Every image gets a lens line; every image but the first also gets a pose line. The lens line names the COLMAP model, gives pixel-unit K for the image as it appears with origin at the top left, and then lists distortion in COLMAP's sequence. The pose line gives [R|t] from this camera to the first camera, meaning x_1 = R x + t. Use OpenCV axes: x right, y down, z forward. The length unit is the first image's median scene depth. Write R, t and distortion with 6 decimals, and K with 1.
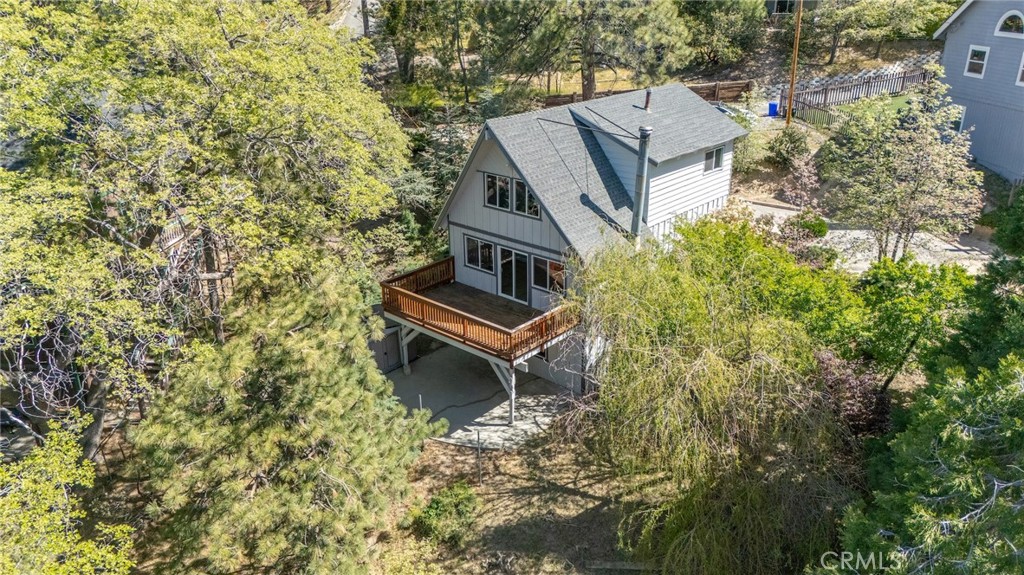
lens RADIAL K [[749.0, 0, 505.8], [0, 749.0, 291.7], [0, 0, 1]] dist [0.081984, -0.053568]
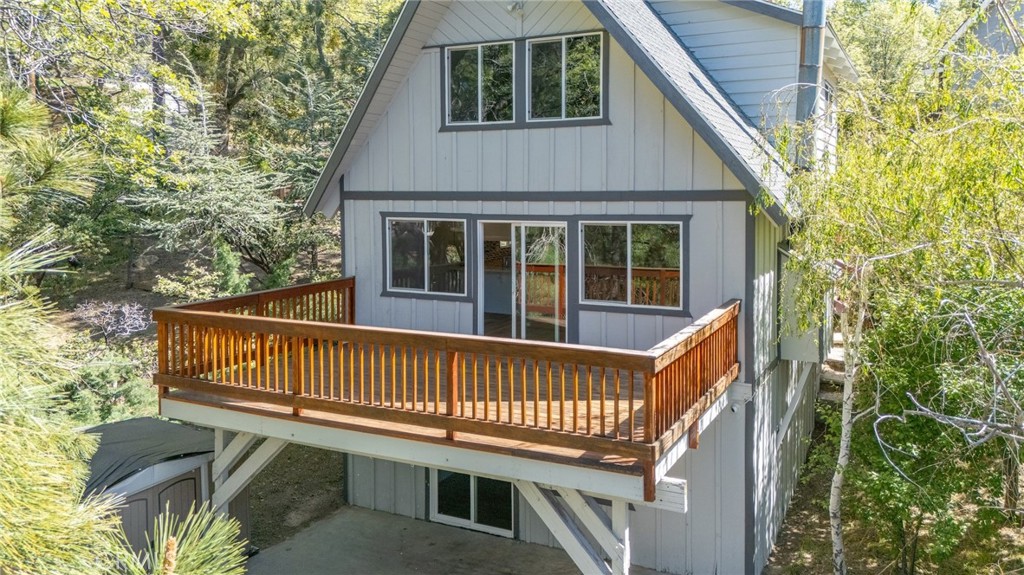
lens RADIAL K [[703.1, 0, 515.9], [0, 703.1, 260.7], [0, 0, 1]] dist [0.054467, -0.040823]
pose [[0.955634, 0.000394, 0.294556, -0.102909], [0.101470, 0.938350, -0.330458, 0.087499], [-0.276527, 0.345685, 0.896680, 0.640974]]
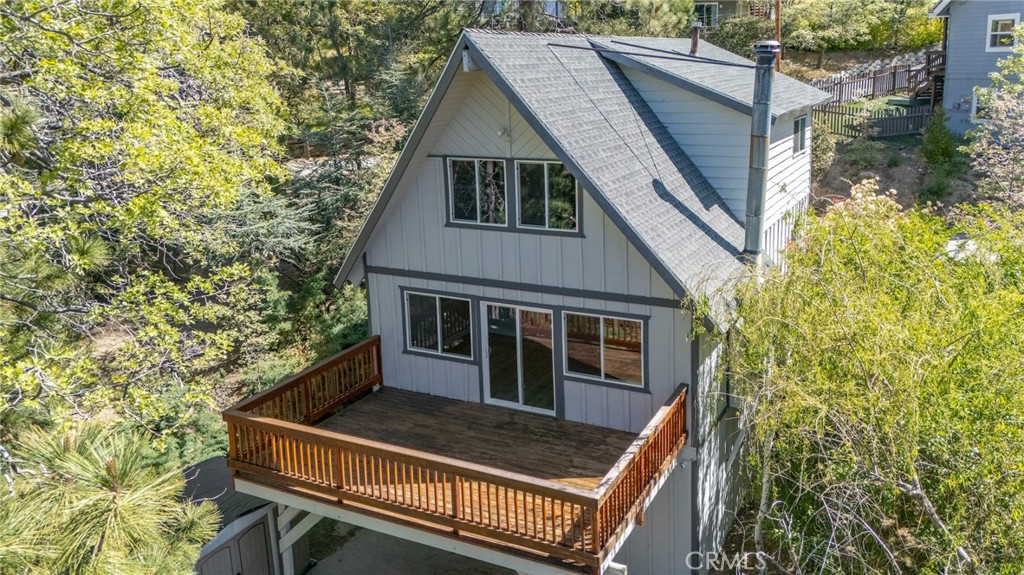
lens RADIAL K [[724.3, 0, 551.1], [0, 724.3, 224.0], [0, 0, 1]] dist [0.040246, -0.005118]
pose [[0.954153, -0.063736, 0.292453, -0.100988], [0.123234, 0.974062, -0.189780, -0.014358], [-0.272772, 0.217119, 0.937259, 0.515775]]
